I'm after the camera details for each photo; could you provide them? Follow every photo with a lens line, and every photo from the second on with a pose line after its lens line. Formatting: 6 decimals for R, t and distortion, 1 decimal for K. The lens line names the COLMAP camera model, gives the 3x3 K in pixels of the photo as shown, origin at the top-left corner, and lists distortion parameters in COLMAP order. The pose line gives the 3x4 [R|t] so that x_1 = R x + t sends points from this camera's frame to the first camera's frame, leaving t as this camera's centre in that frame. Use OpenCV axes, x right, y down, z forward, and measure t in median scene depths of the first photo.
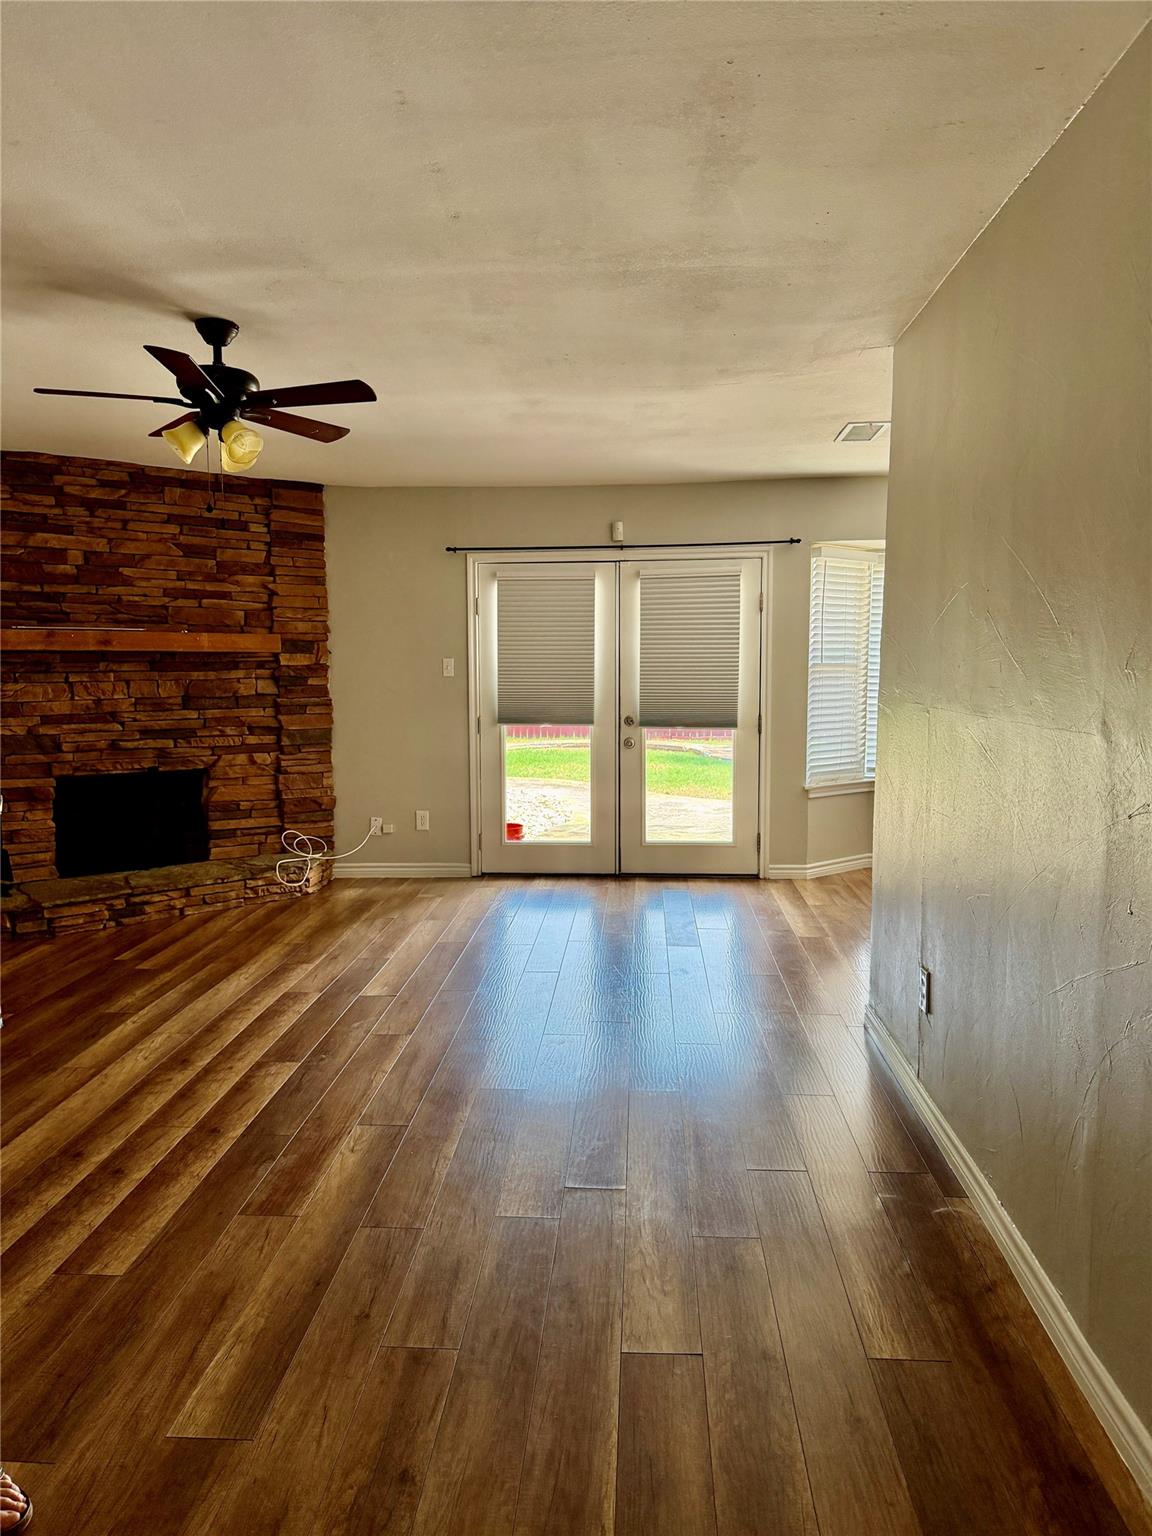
lens RADIAL K [[1064.3, 0, 580.8], [0, 1064.3, 776.9], [0, 0, 1]] dist [0.148568, -0.306257]
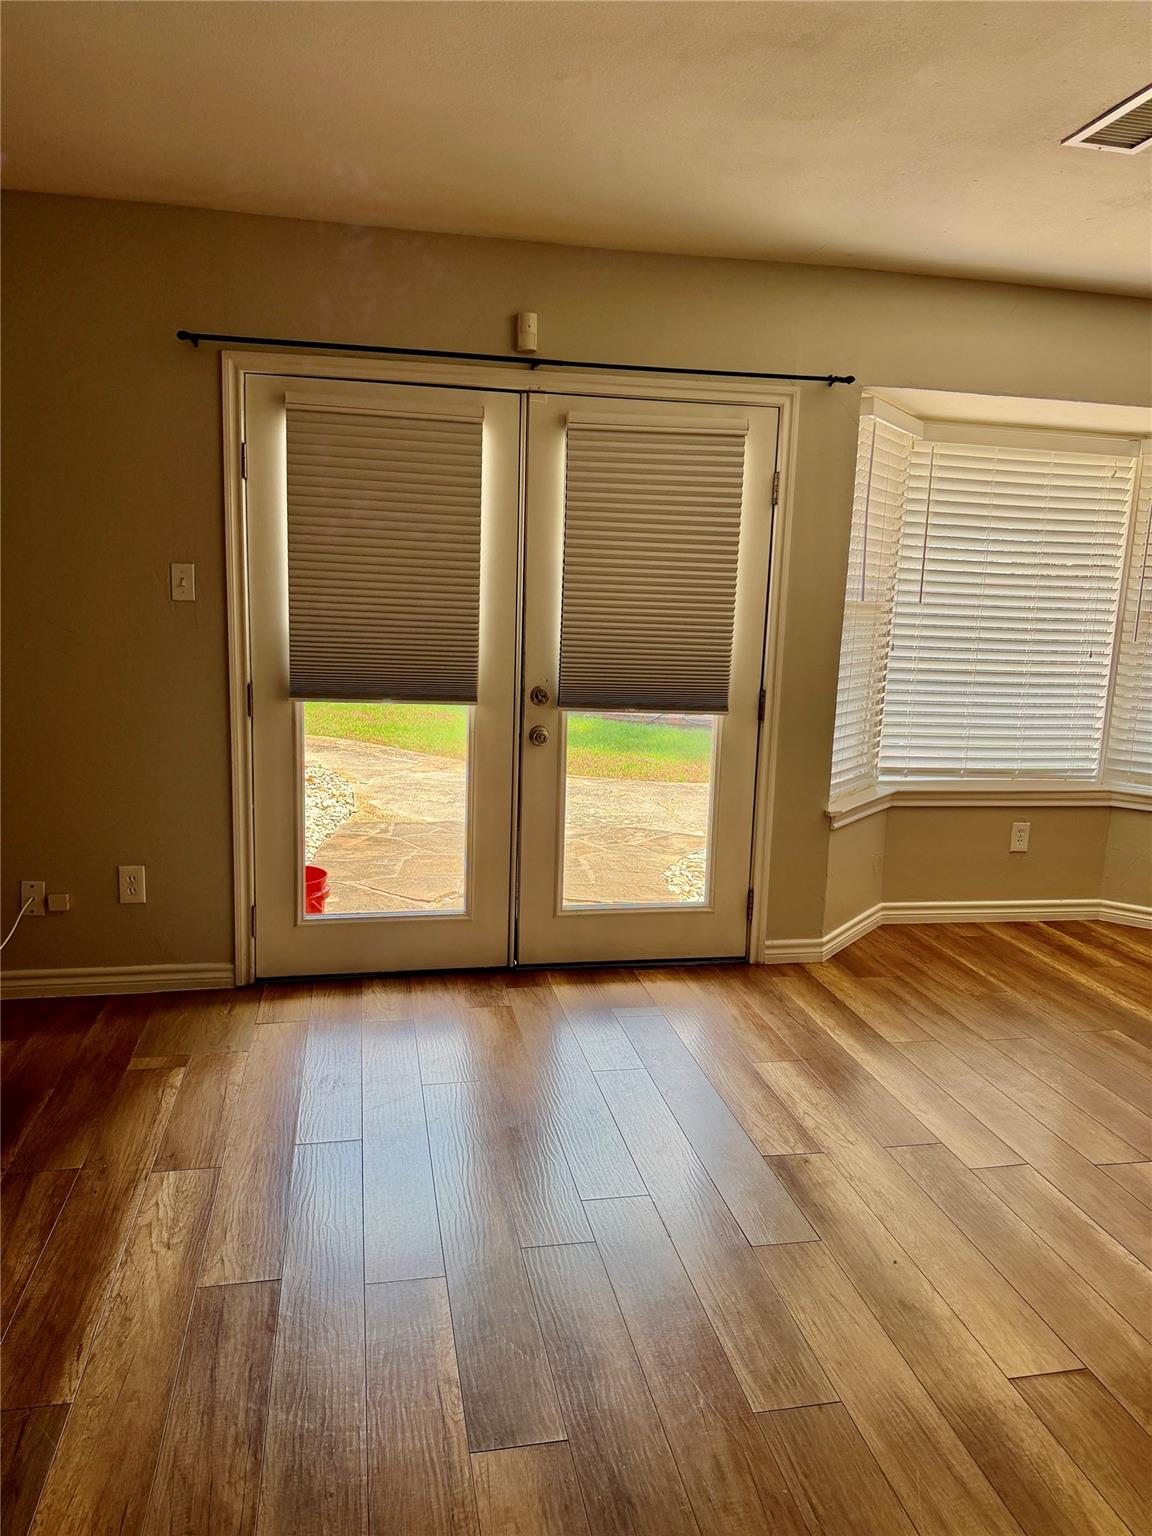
lens RADIAL K [[1064.3, 0, 580.8], [0, 1064.3, 776.9], [0, 0, 1]] dist [0.148568, -0.306257]
pose [[0.965511, -0.009143, 0.260201, -0.087585], [-0.009706, 0.997425, 0.071063, -0.056325], [-0.260181, -0.071138, 0.962936, 0.520336]]
